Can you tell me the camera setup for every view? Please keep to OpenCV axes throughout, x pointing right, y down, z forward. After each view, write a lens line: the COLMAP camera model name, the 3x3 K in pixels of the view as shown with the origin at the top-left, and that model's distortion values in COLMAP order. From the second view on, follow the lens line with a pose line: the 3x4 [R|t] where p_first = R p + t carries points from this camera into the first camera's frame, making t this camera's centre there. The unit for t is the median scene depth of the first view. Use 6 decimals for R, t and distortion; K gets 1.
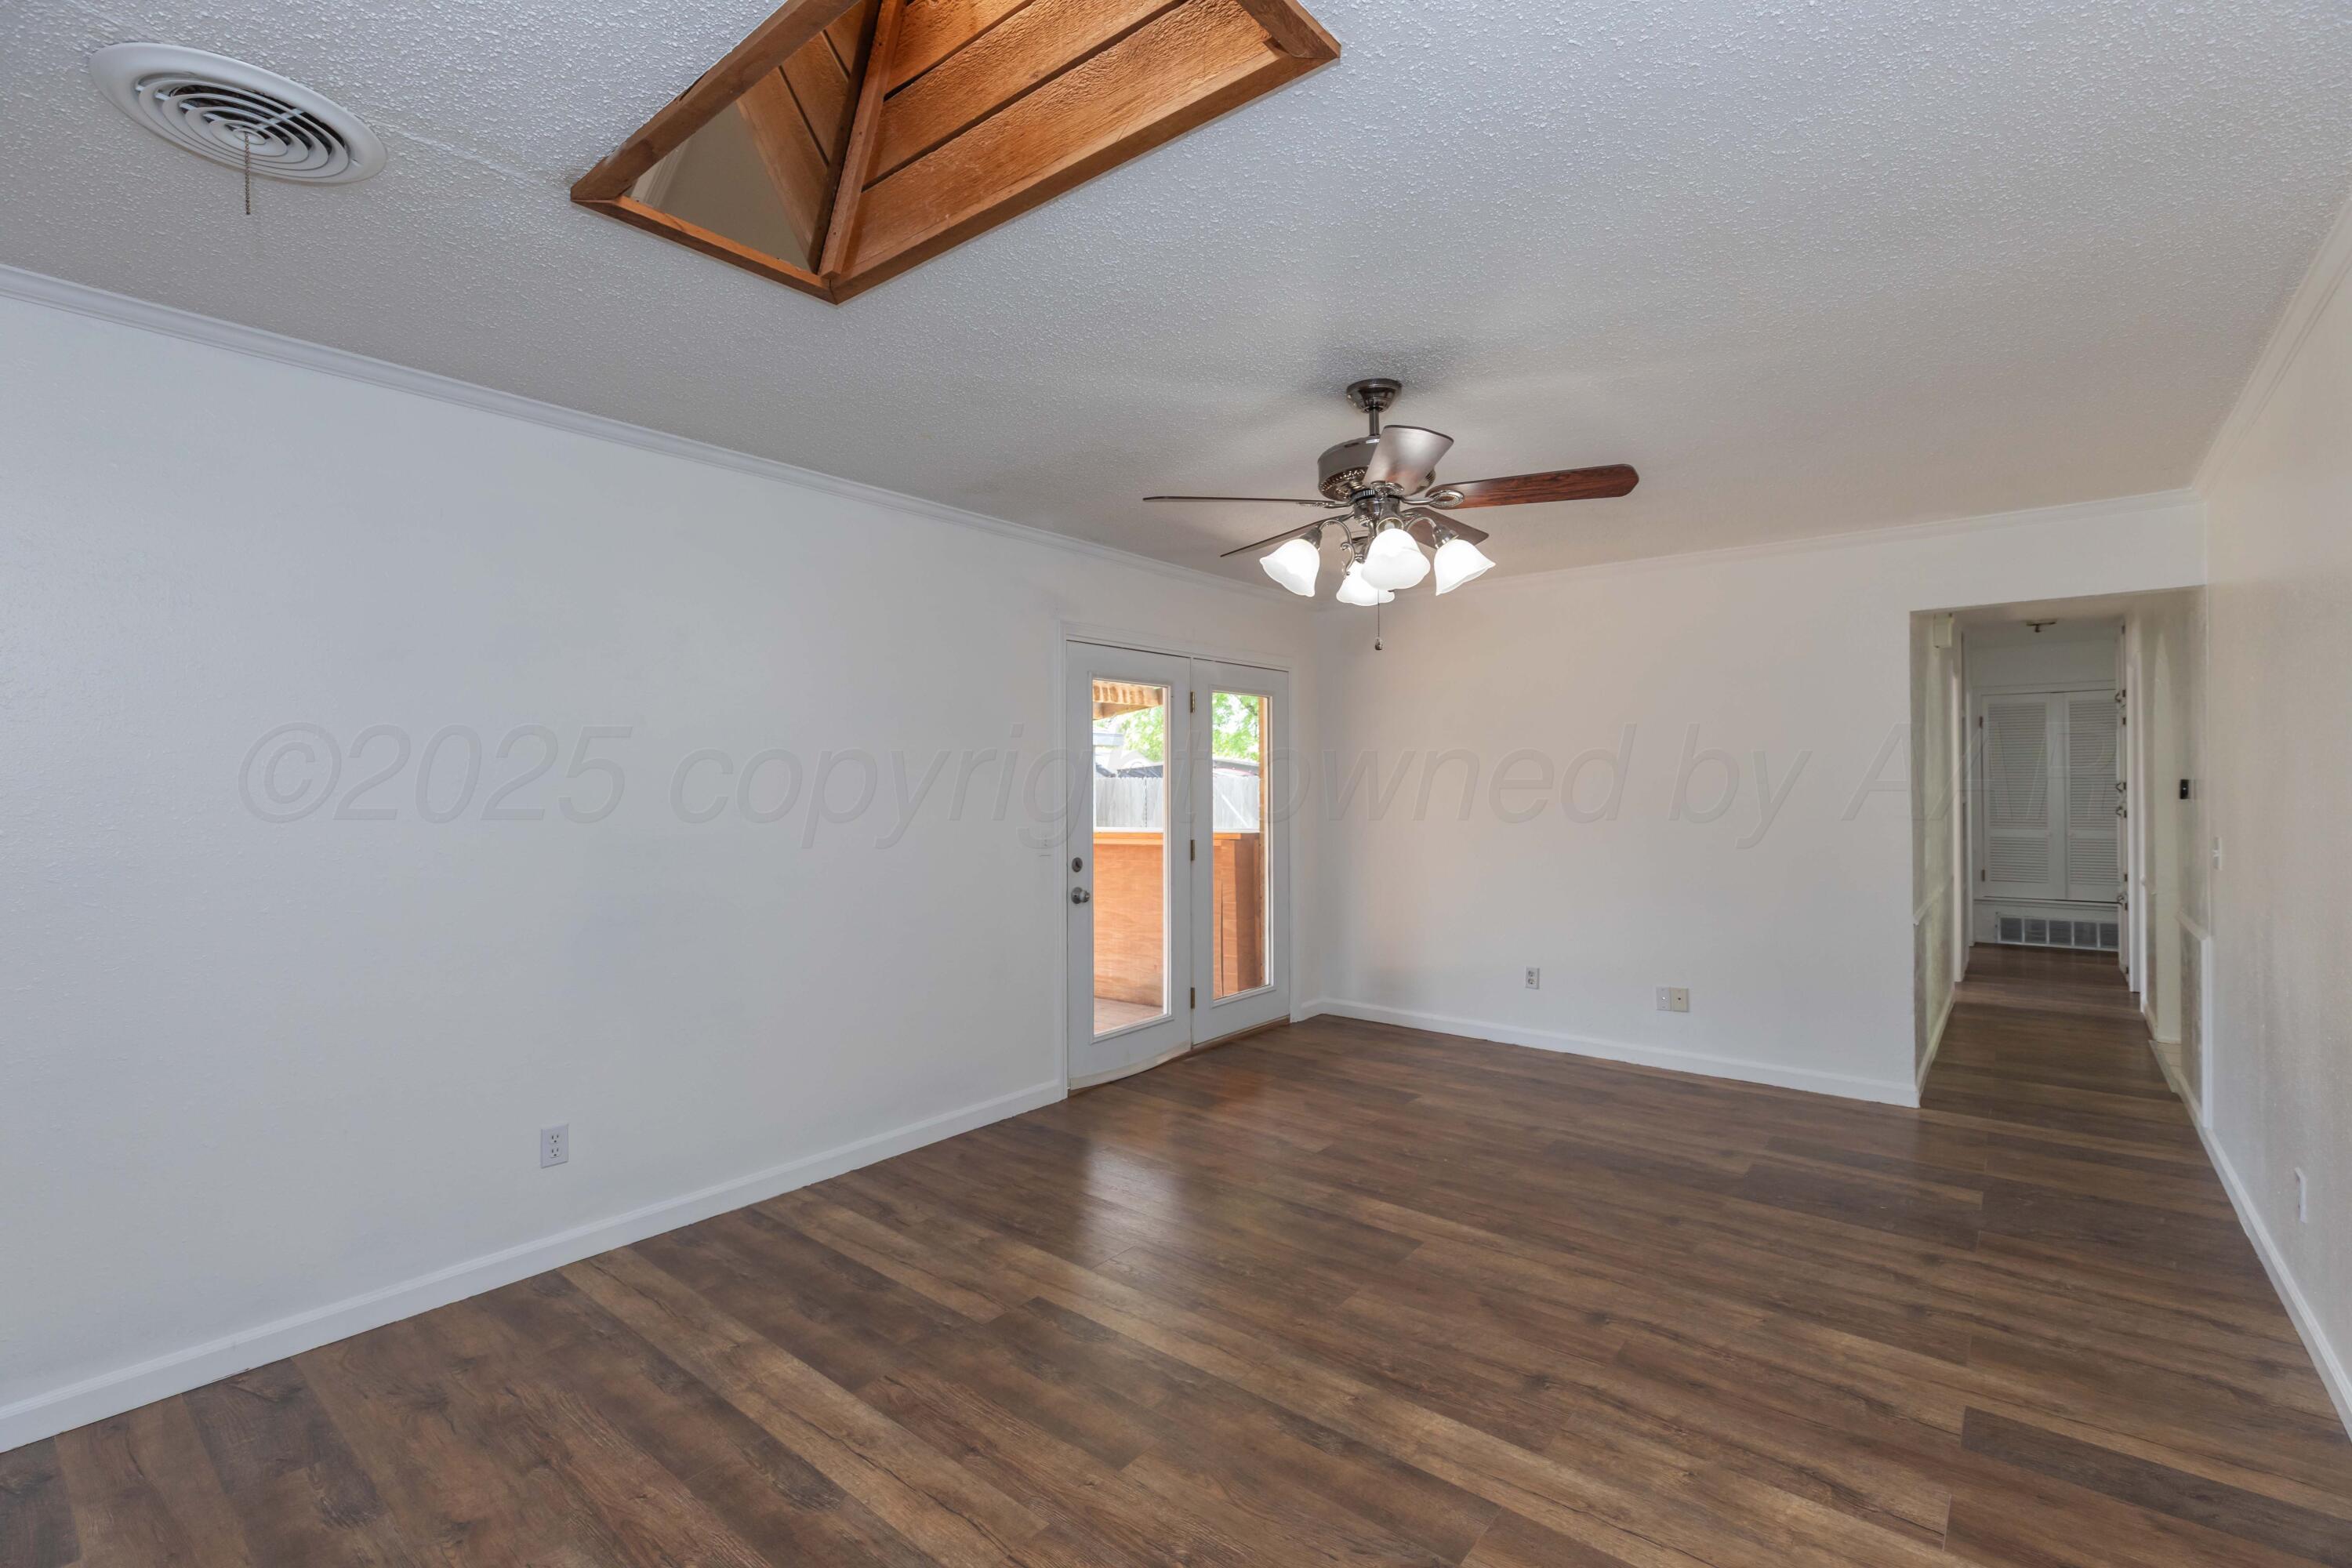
lens RADIAL K [[1046.8, 0, 1186.8], [0, 1046.8, 778.9], [0, 0, 1]] dist [0.003463, -0.000455]
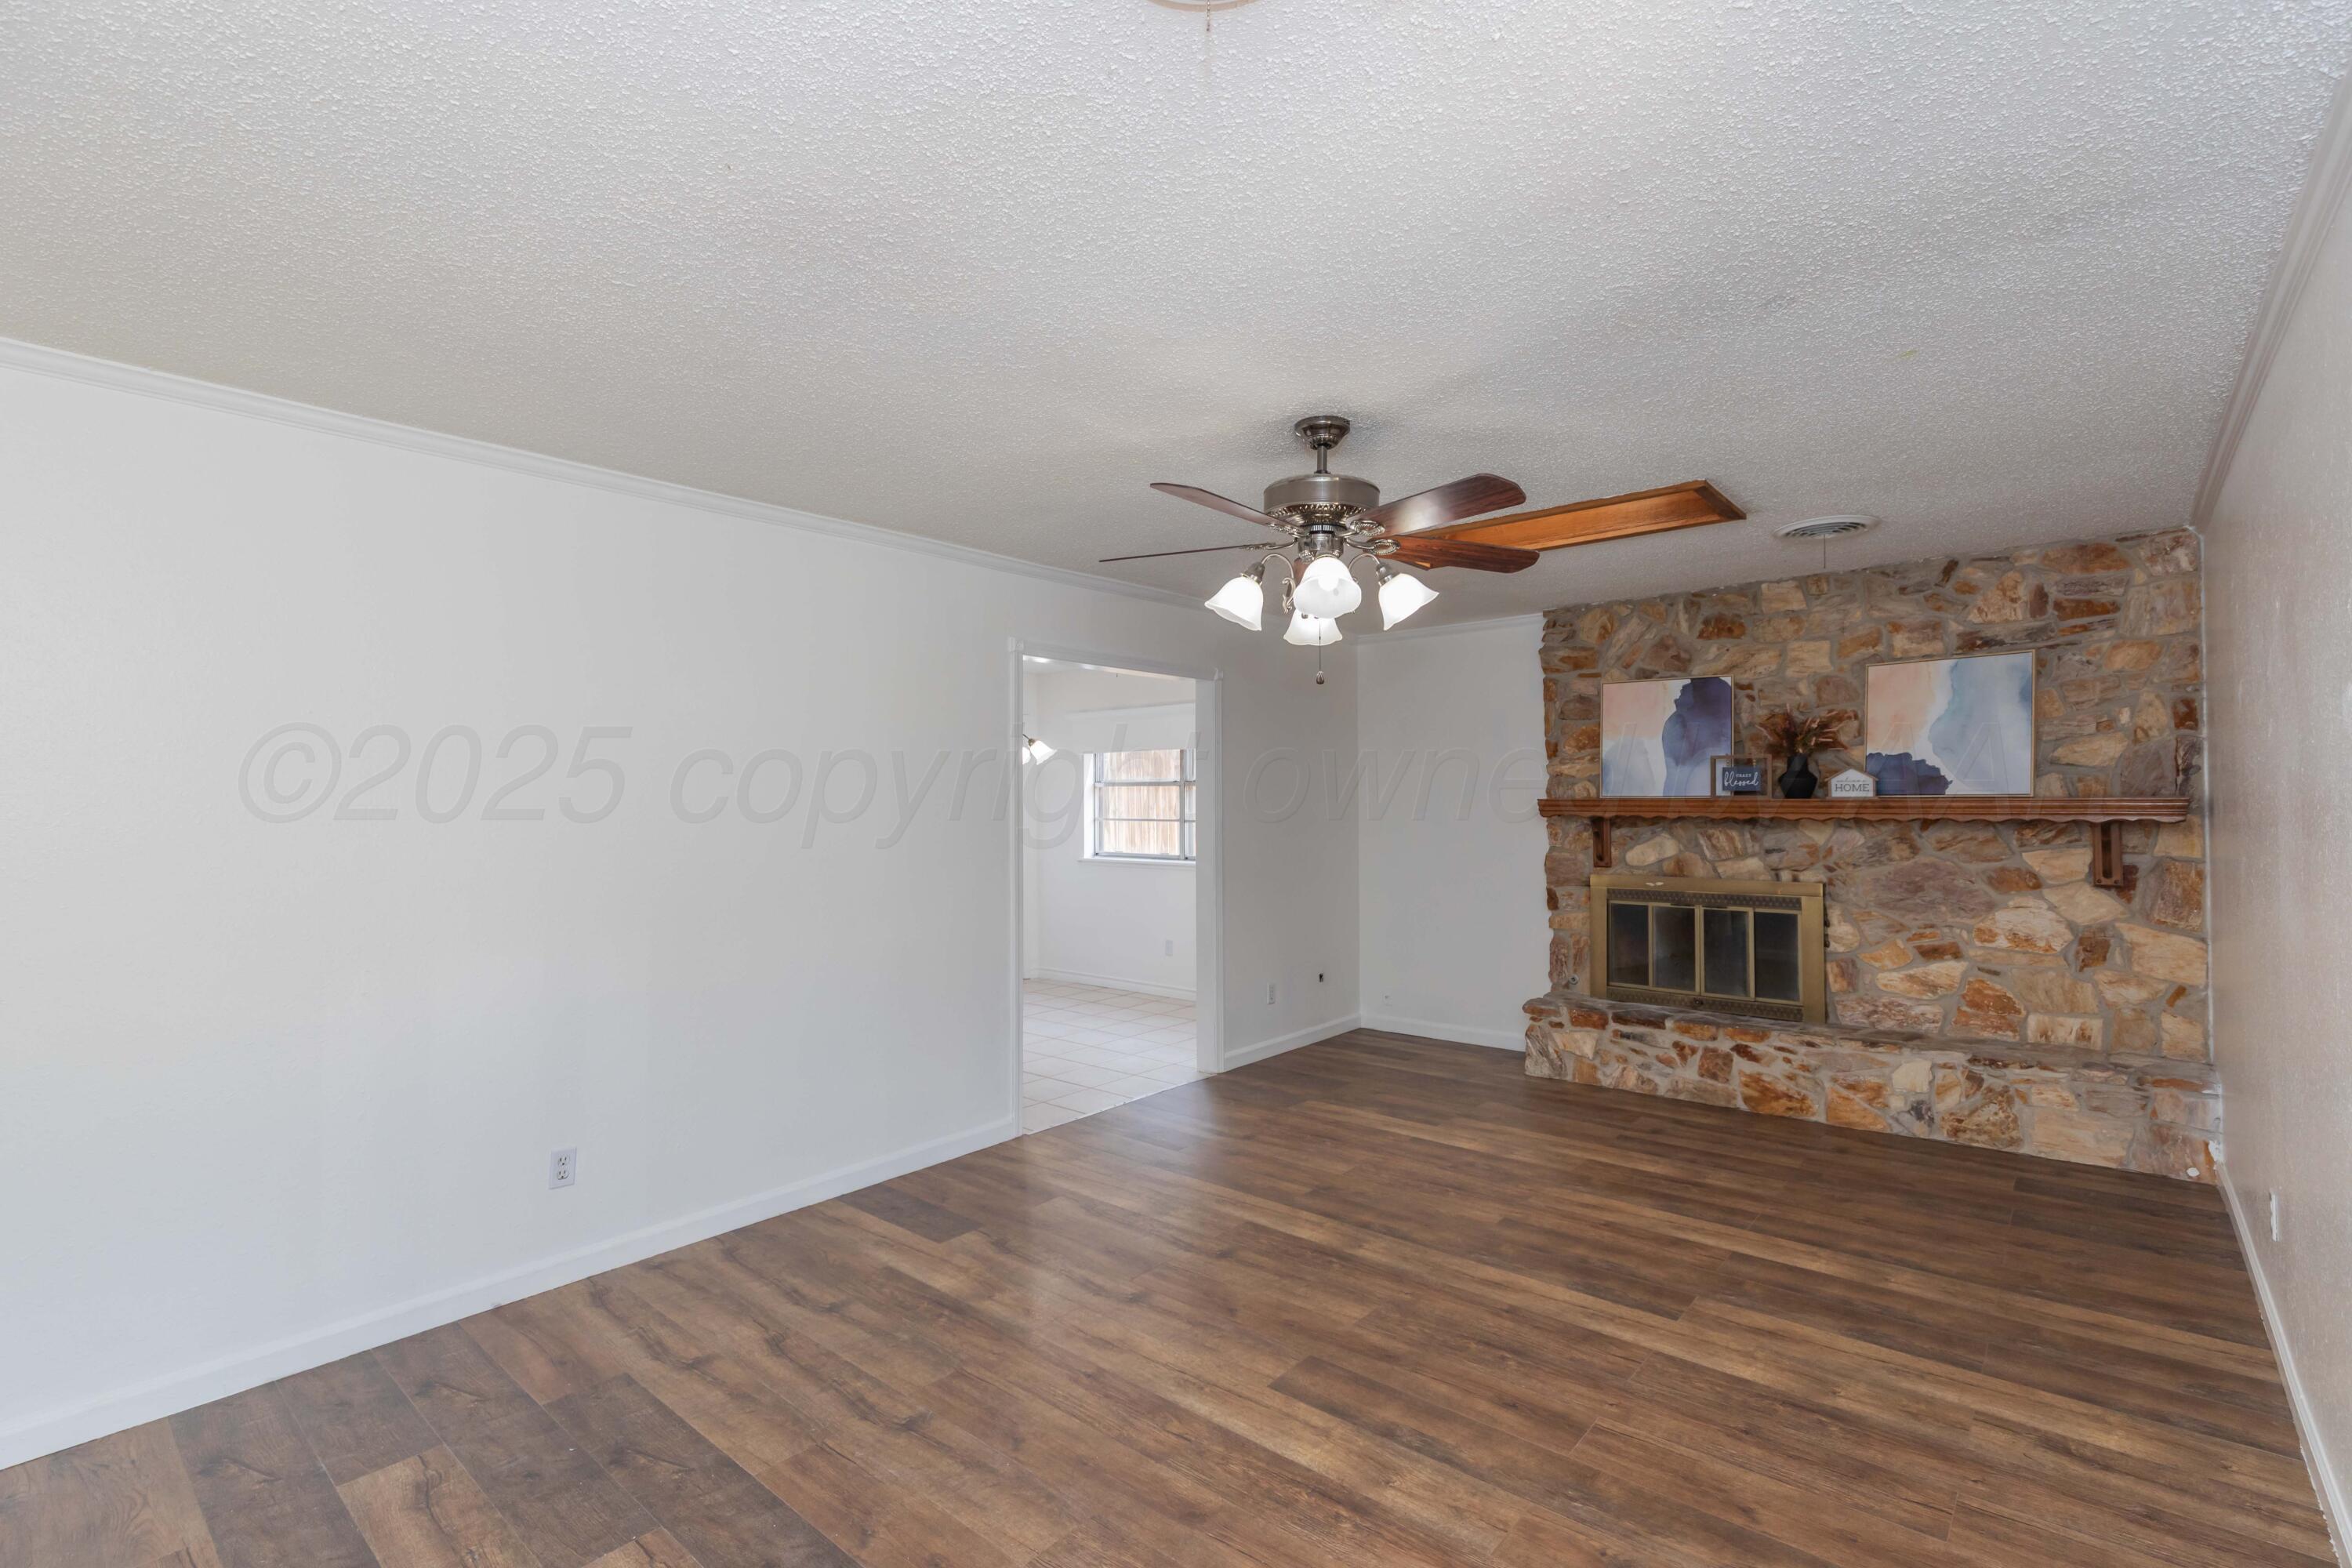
lens RADIAL K [[1056.4, 0, 1189.3], [0, 1056.4, 778.4], [0, 0, 1]] dist [0.004859, -0.000637]
pose [[-0.999601, 0.015522, 0.023597, 0.289467], [0.014940, 0.999585, -0.024622, -0.003910], [-0.023969, -0.024260, -0.999418, 2.028952]]
